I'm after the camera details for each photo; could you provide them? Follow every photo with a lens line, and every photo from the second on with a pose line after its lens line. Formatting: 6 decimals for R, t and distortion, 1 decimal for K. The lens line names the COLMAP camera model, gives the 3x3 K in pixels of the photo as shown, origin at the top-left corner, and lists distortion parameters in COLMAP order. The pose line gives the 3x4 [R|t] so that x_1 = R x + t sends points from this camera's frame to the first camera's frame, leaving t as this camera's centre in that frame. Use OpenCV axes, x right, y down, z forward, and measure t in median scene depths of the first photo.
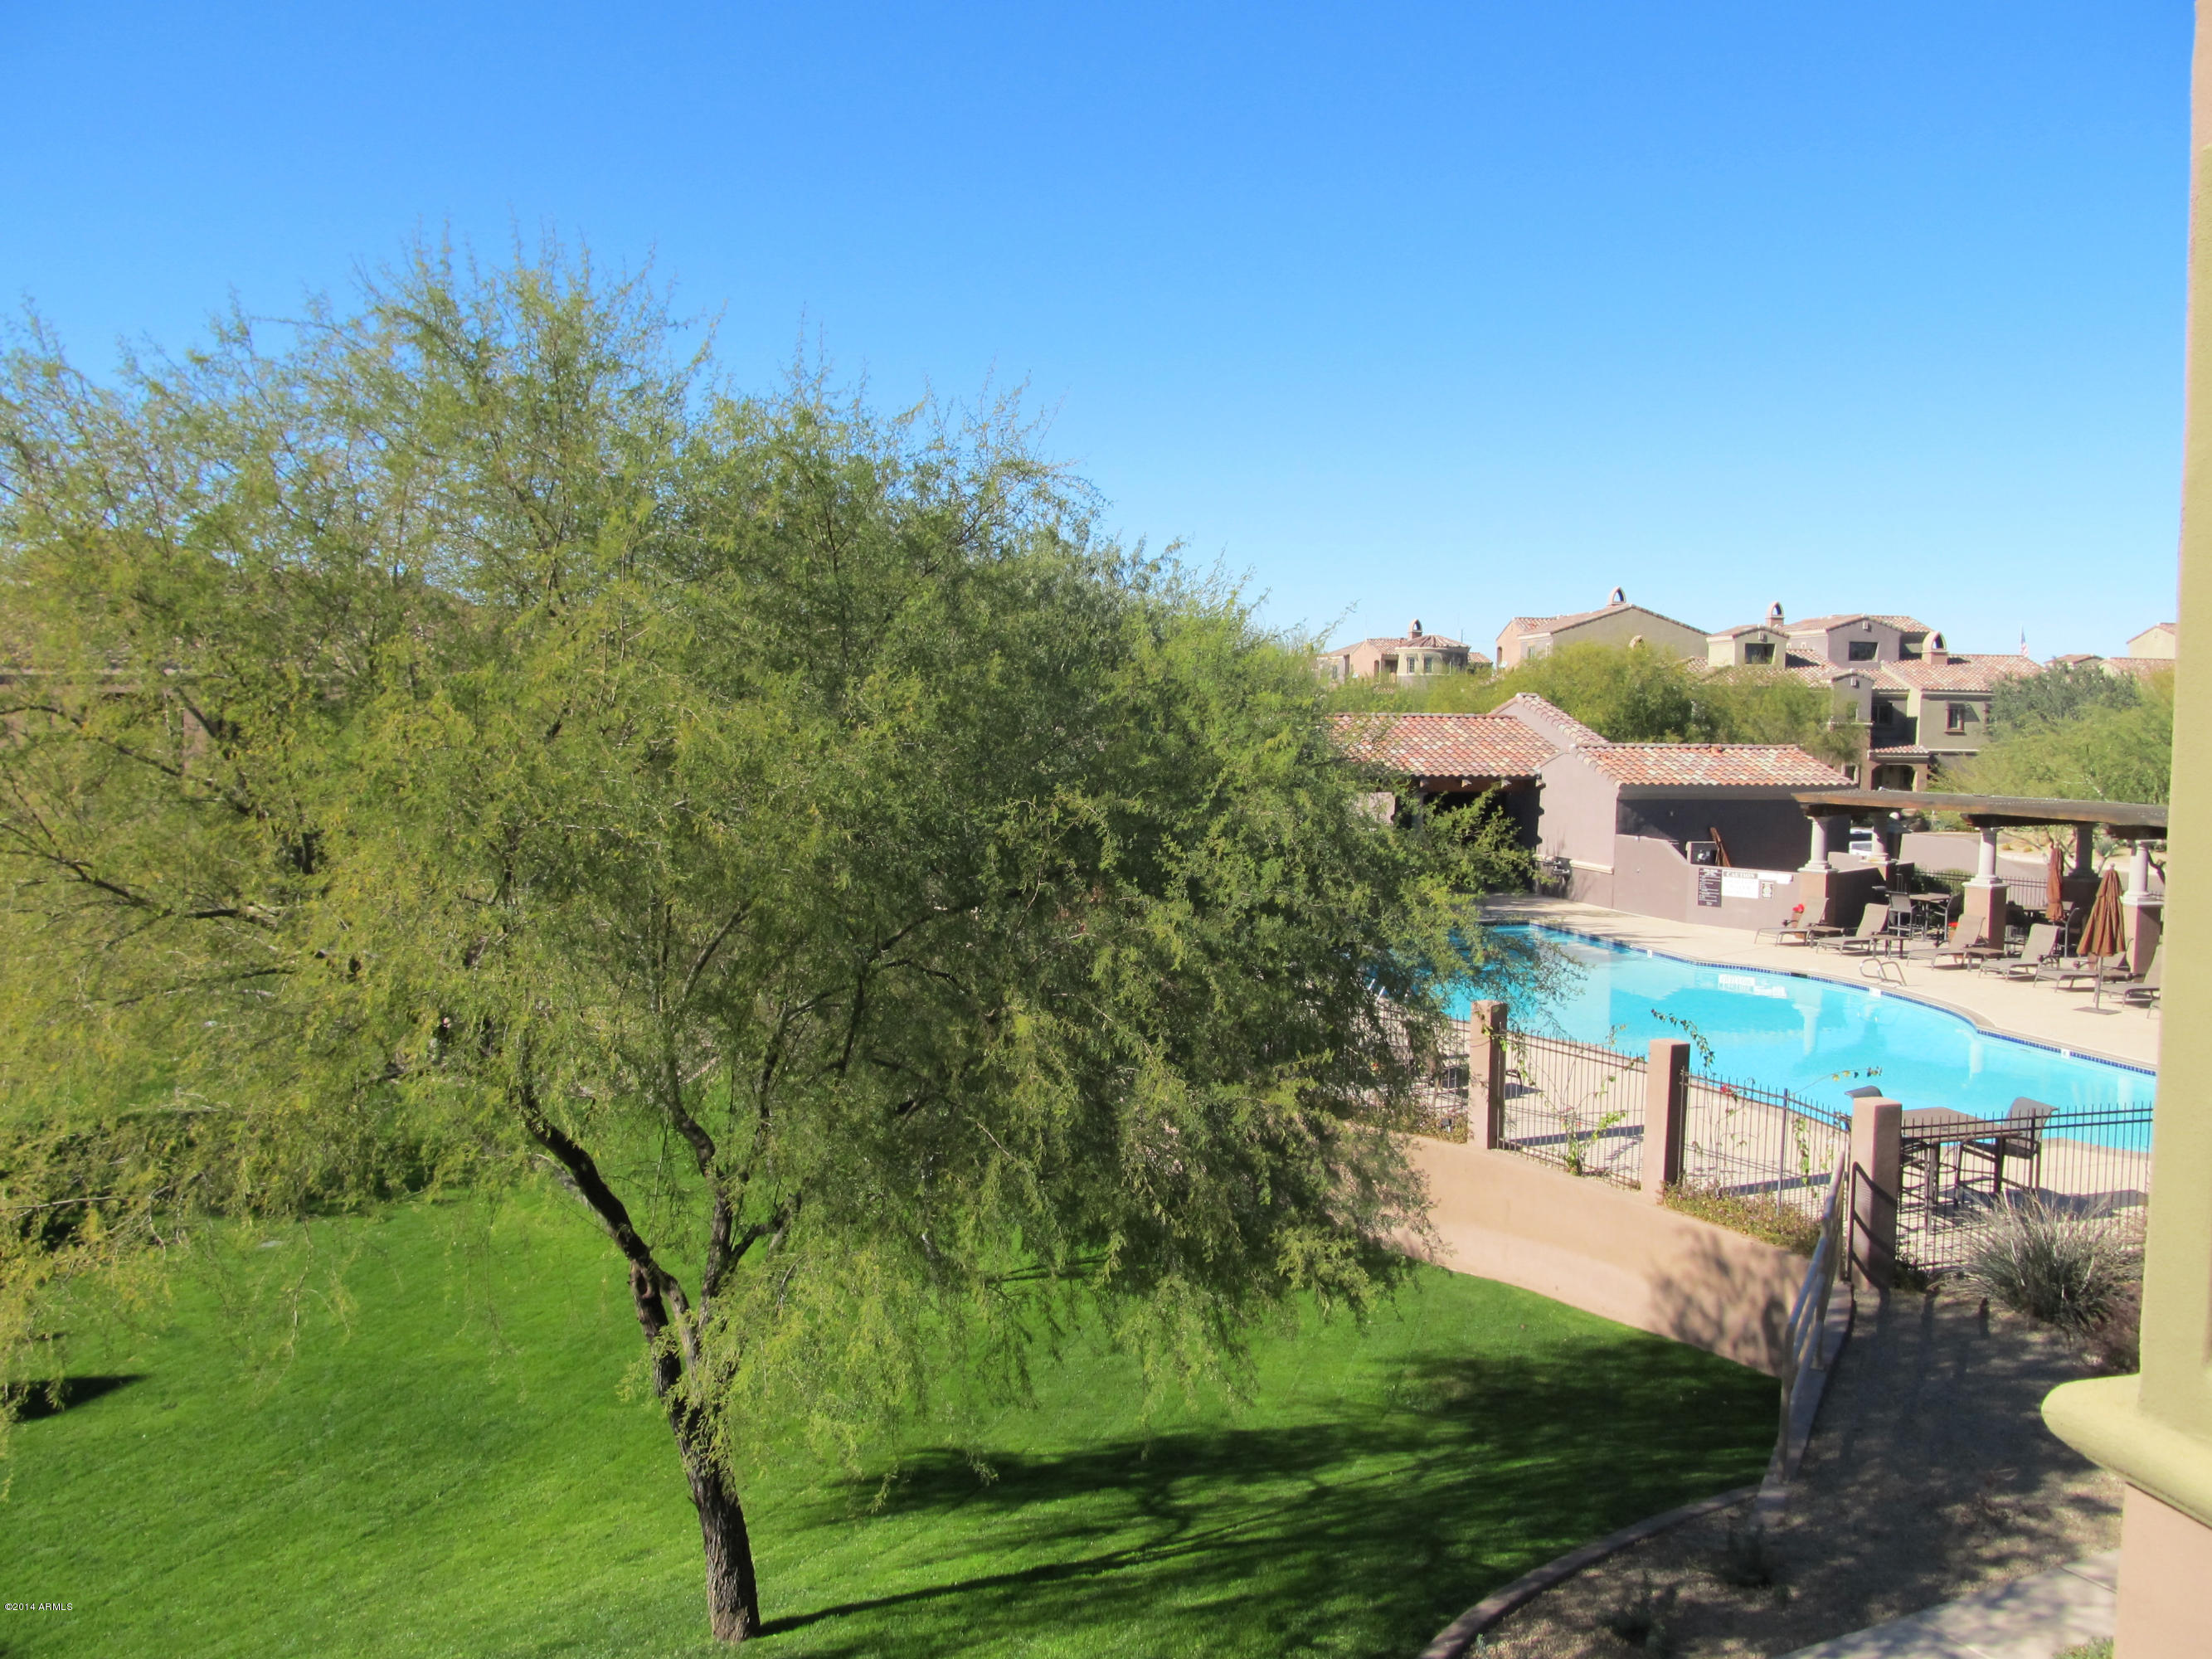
lens RADIAL K [[1820.7, 0, 1124.0], [0, 1820.7, 818.3], [0, 0, 1]] dist [-0.088518, 0.045389]
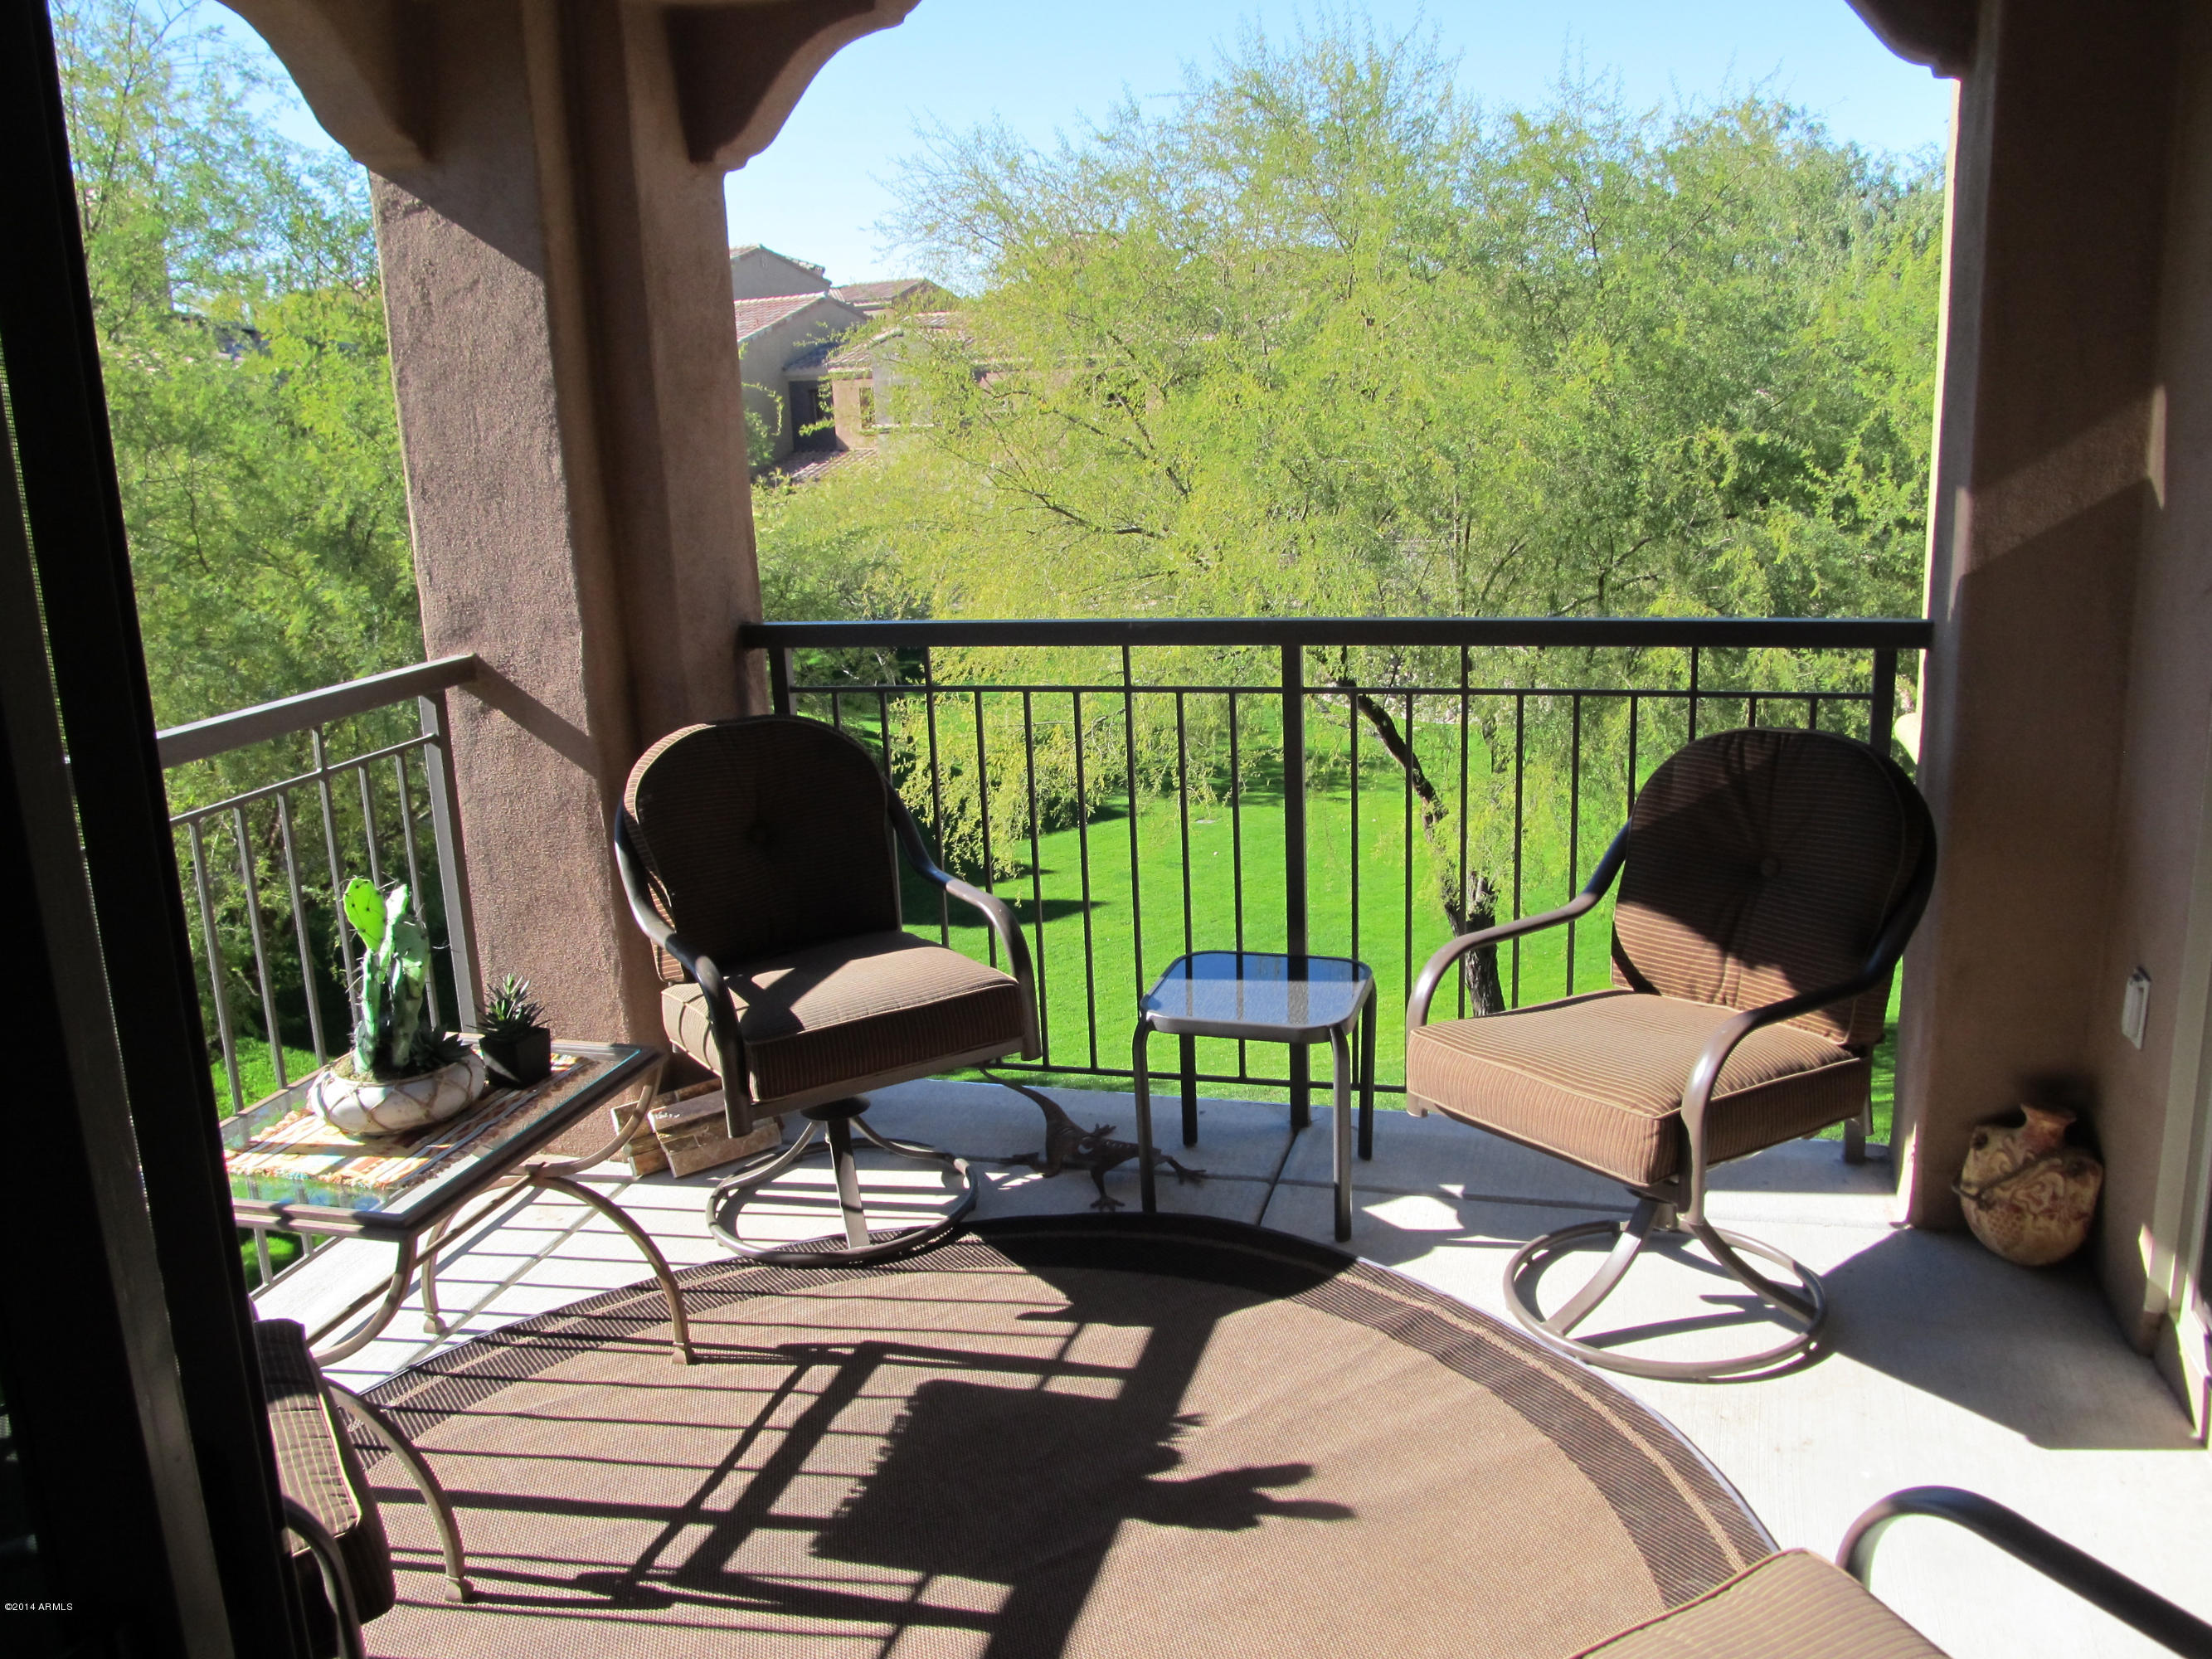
lens RADIAL K [[1820.7, 0, 1124.0], [0, 1820.7, 818.3], [0, 0, 1]] dist [-0.088518, 0.045389]
pose [[0.872108, 0.070724, -0.484175, 0.224335], [0.022936, 0.982503, 0.184828, 0.010834], [0.488776, -0.172295, 0.855227, -0.315353]]
